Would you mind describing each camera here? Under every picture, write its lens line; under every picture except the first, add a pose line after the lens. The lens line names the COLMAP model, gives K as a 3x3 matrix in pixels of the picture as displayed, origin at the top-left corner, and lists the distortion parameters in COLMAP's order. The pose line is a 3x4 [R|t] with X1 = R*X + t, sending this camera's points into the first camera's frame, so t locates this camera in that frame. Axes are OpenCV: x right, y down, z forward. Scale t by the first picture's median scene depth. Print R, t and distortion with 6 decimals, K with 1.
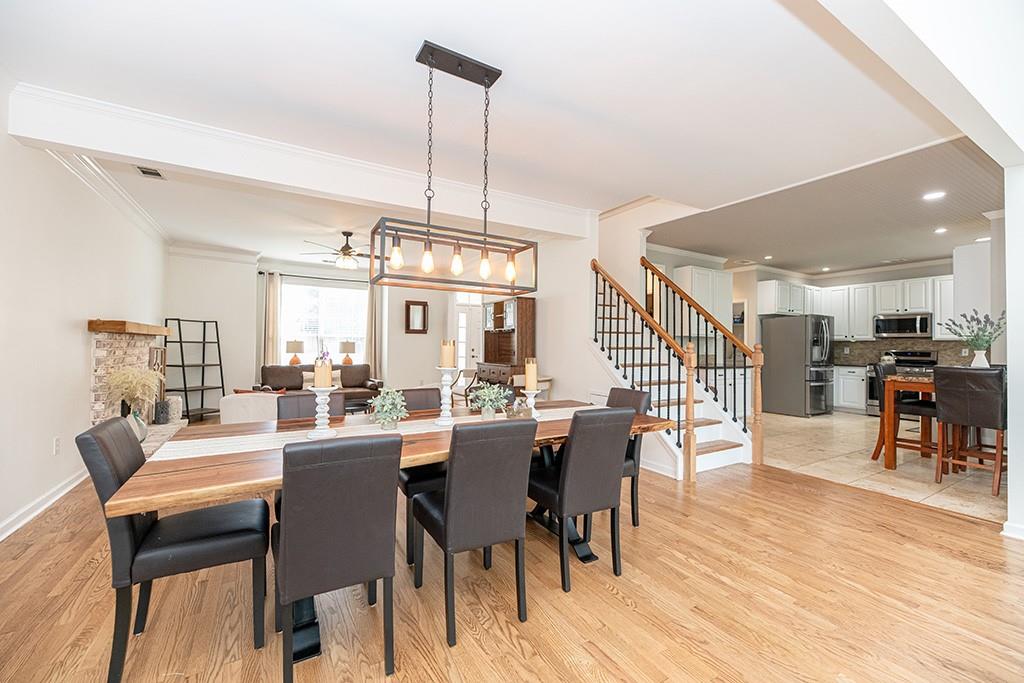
lens RADIAL K [[414.8, 0, 514.5], [0, 414.8, 340.2], [0, 0, 1]] dist [0.000799, 0.000272]
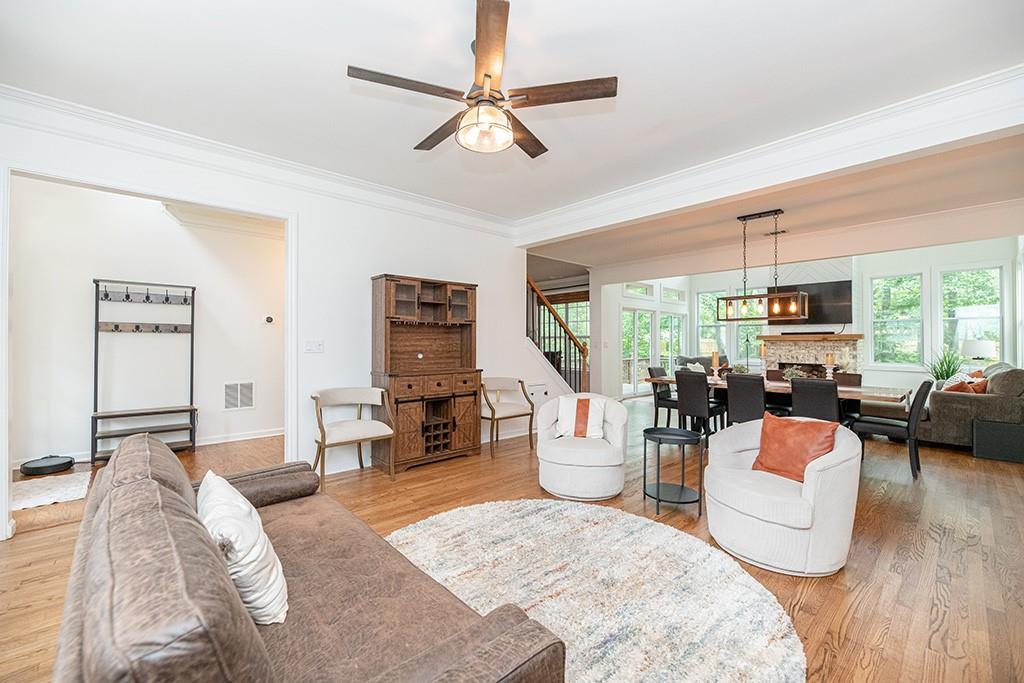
lens RADIAL K [[414.8, 0, 514.5], [0, 414.8, 340.2], [0, 0, 1]] dist [0.000799, 0.000272]
pose [[-0.202838, -0.003553, 0.979206, -0.643461], [-0.018811, 0.999823, -0.000269, 0.001782], [-0.979032, -0.018474, -0.202869, 0.868533]]
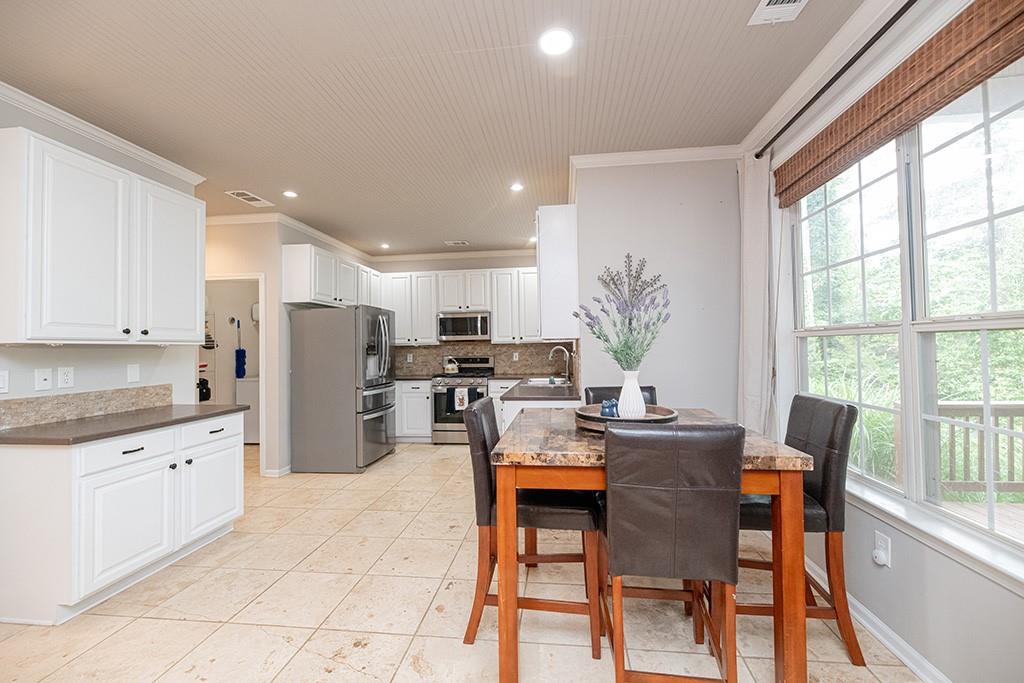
lens RADIAL K [[417.3, 0, 515.3], [0, 417.3, 339.6], [0, 0, 1]] dist [-0.000988, -0.000013]
pose [[0.602700, -0.007883, 0.797929, 0.360115], [0.014253, 0.999898, -0.000887, -0.006860], [-0.797841, 0.011908, 0.602751, 0.451240]]
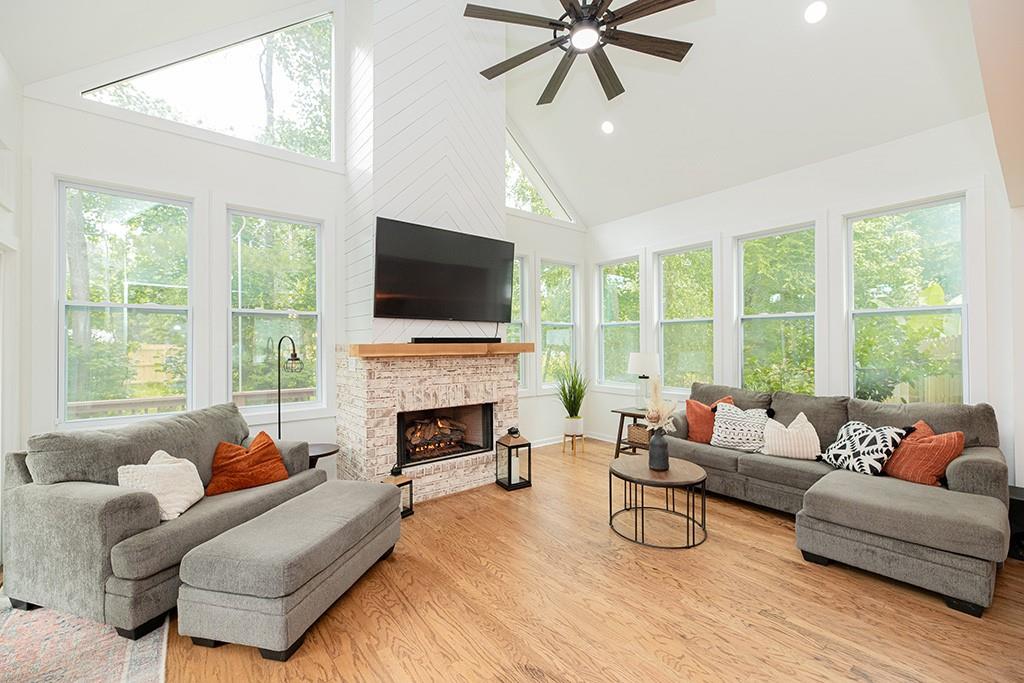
lens RADIAL K [[414.8, 0, 514.5], [0, 414.8, 340.2], [0, 0, 1]] dist [0.000799, 0.000272]
pose [[-0.990877, -0.007503, -0.134562, 0.377272], [-0.004251, 0.999692, -0.024440, -0.021796], [0.134704, -0.023645, -0.990604, 0.338341]]
